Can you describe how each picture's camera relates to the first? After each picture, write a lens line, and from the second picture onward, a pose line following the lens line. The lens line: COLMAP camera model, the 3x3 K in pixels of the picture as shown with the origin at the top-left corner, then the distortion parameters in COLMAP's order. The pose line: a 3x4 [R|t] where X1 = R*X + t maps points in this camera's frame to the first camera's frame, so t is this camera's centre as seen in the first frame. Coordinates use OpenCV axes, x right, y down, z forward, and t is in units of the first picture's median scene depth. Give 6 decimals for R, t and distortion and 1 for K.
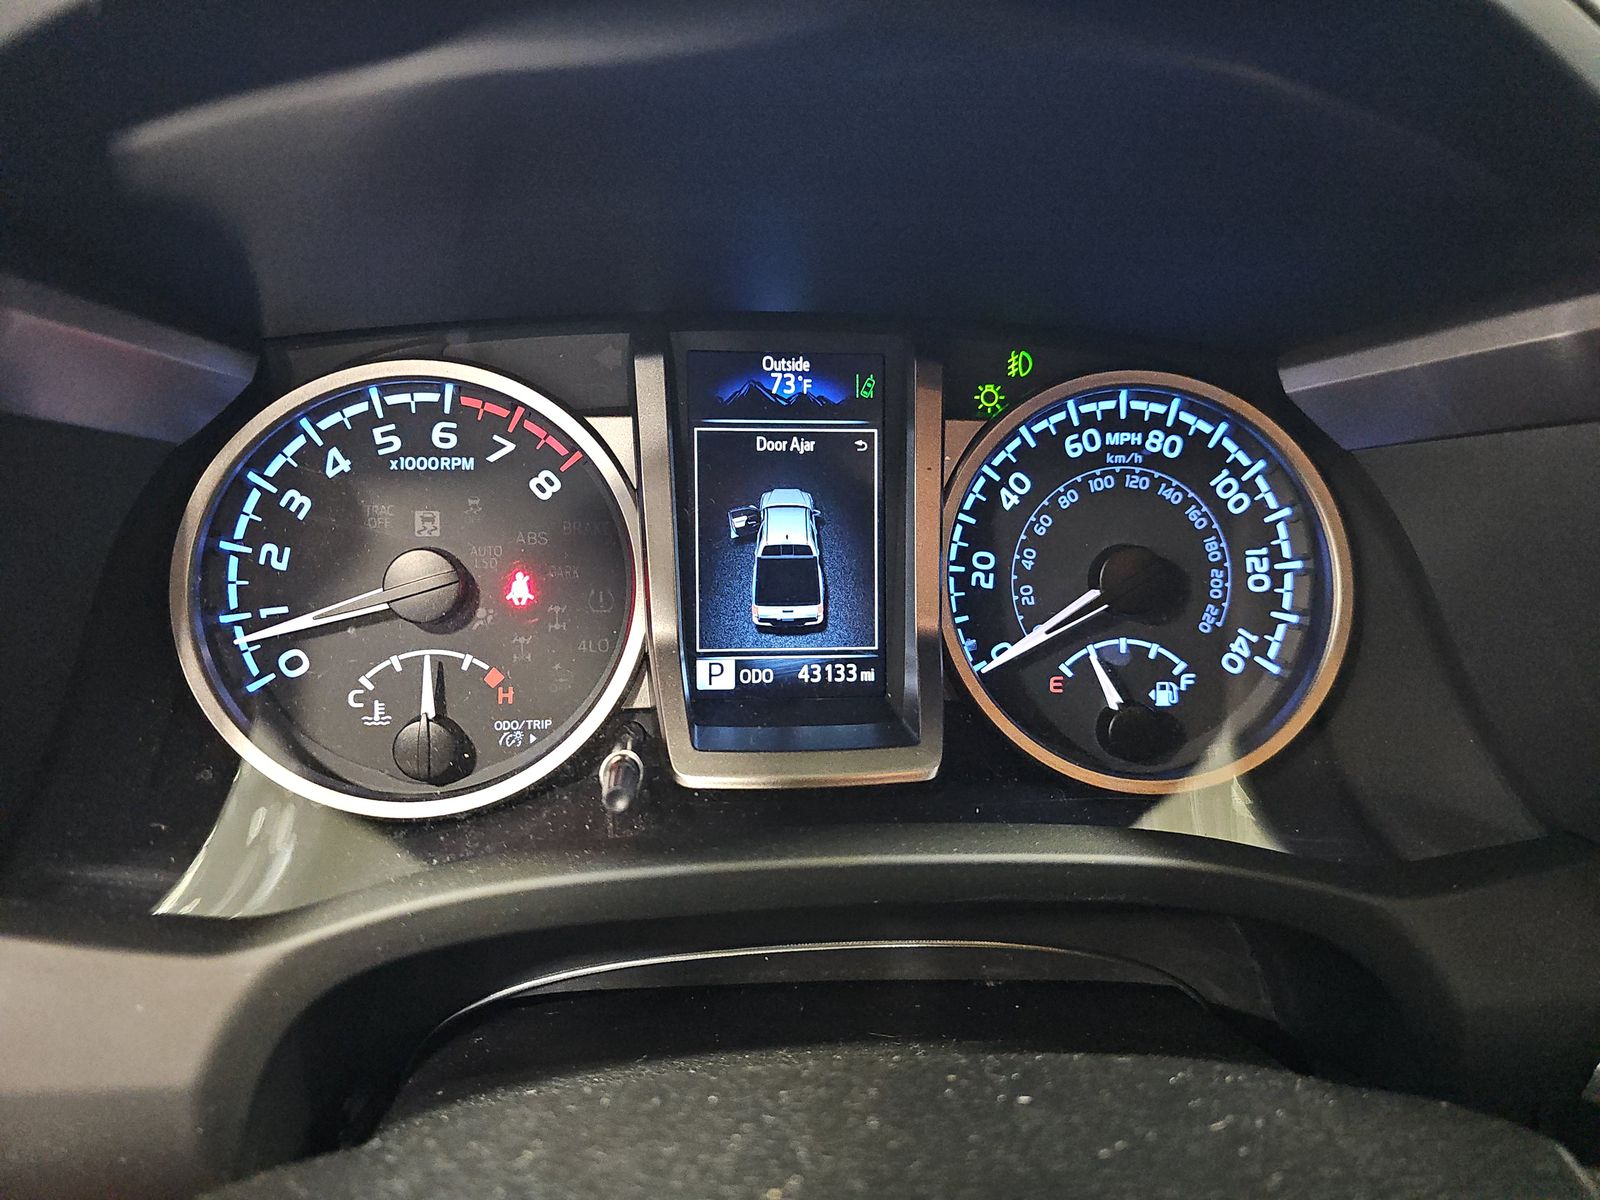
lens RADIAL K [[1038.4, 0, 758.5], [0, 1038.4, 593.1], [0, 0, 1]] dist [0.028969, -0.036474]
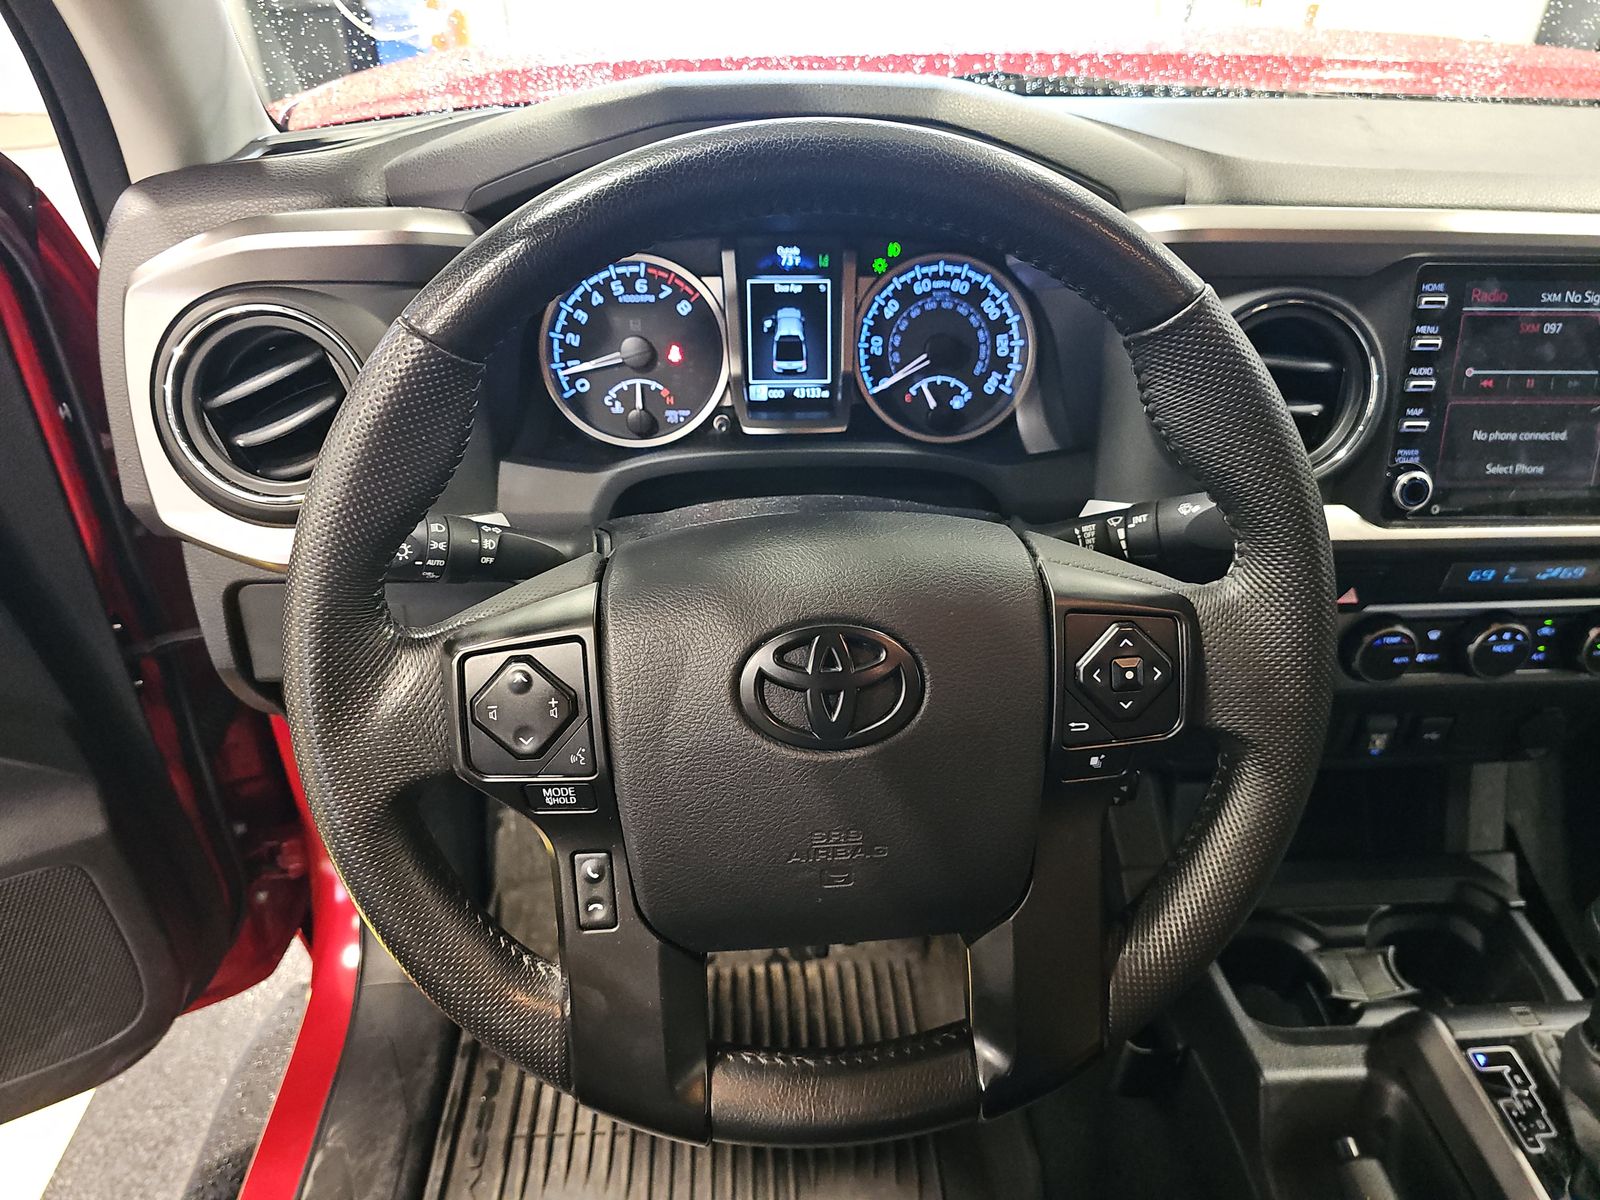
lens RADIAL K [[1038.4, 0, 803.4], [0, 1038.4, 607.9], [0, 0, 1]] dist [0.028969, -0.036474]
pose [[0.999801, 0.002475, -0.019784, 0.105904], [0.001593, 0.979178, 0.202997, 0.078762], [0.019875, -0.202988, 0.978979, -1.365595]]
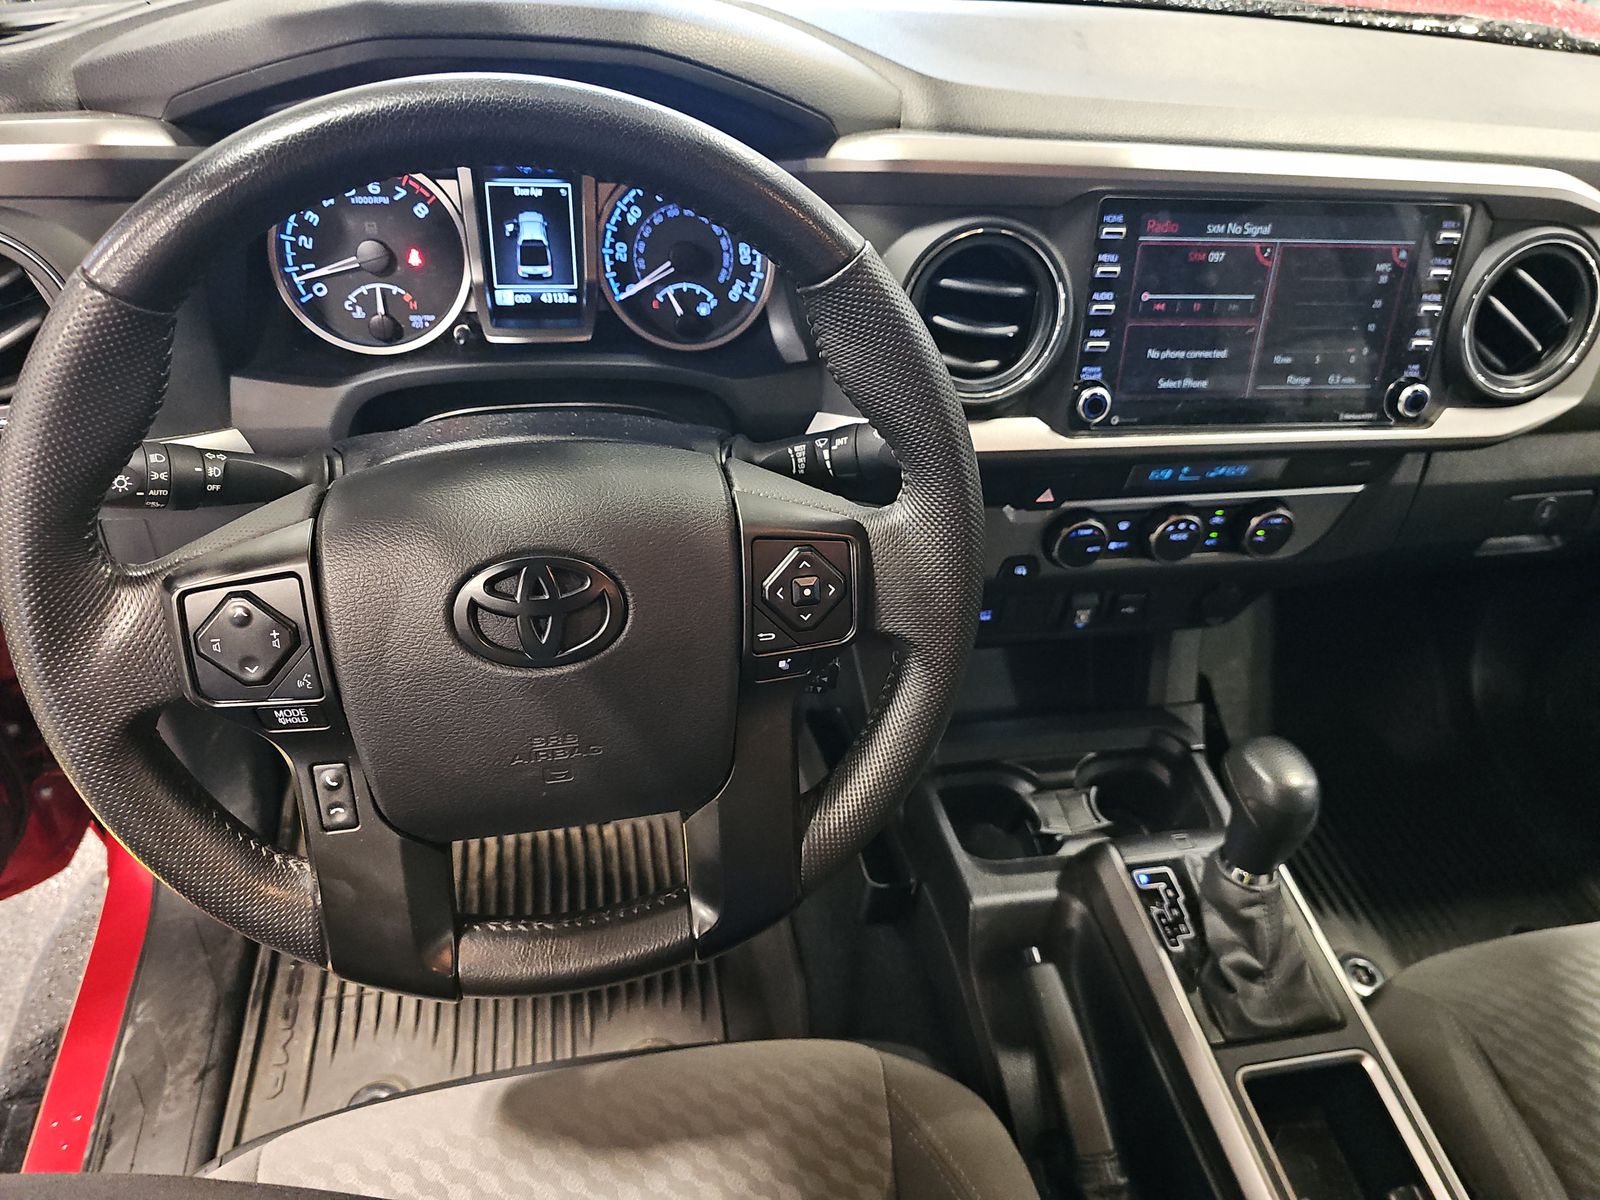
lens RADIAL K [[1038.4, 0, 788.5], [0, 1038.4, 616.5], [0, 0, 1]] dist [0.028969, -0.036474]
pose [[0.992905, -0.025135, 0.116225, 0.303021], [-0.016703, 0.938234, 0.345599, -0.070188], [-0.117733, -0.345088, 0.931157, -1.514850]]
